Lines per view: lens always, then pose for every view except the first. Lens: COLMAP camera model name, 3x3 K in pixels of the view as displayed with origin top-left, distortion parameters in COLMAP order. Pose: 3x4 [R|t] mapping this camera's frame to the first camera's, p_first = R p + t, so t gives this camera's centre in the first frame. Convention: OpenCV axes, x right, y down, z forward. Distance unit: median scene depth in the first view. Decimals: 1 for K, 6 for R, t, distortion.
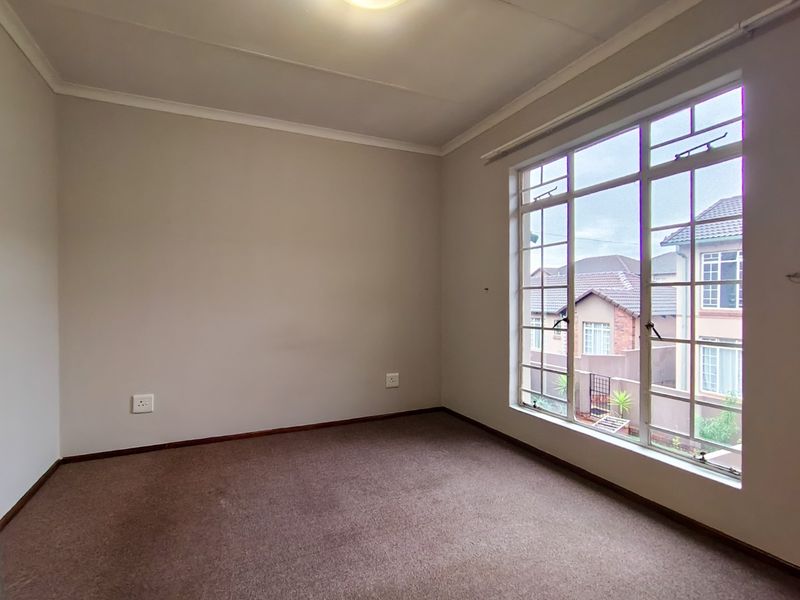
lens RADIAL K [[379.3, 0, 406.2], [0, 379.3, 298.8], [0, 0, 1]] dist [-0.003125, 0.000061]
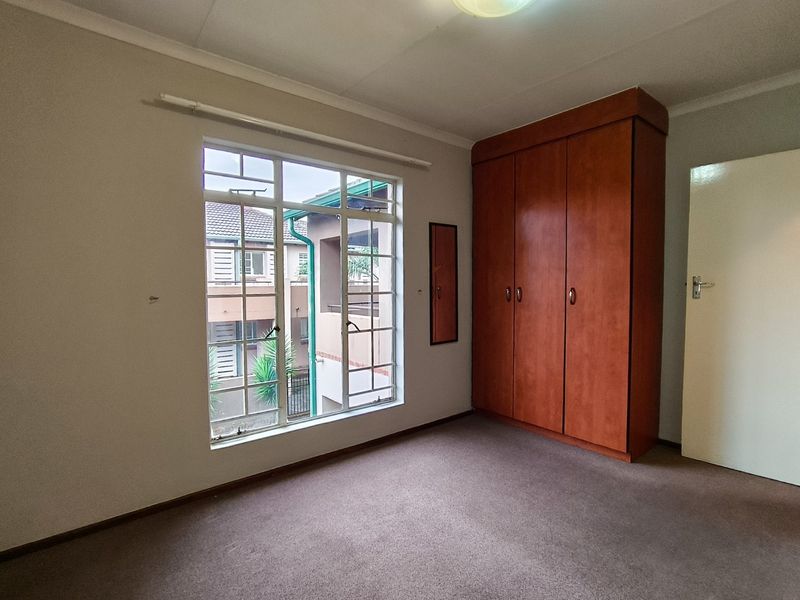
lens RADIAL K [[379.3, 0, 406.2], [0, 379.3, 298.8], [0, 0, 1]] dist [-0.003125, 0.000061]
pose [[-0.164096, -0.037446, 0.985733, -0.620503], [0.009478, 0.999173, 0.039535, -0.057981], [-0.986399, 0.015830, -0.163605, 0.835930]]
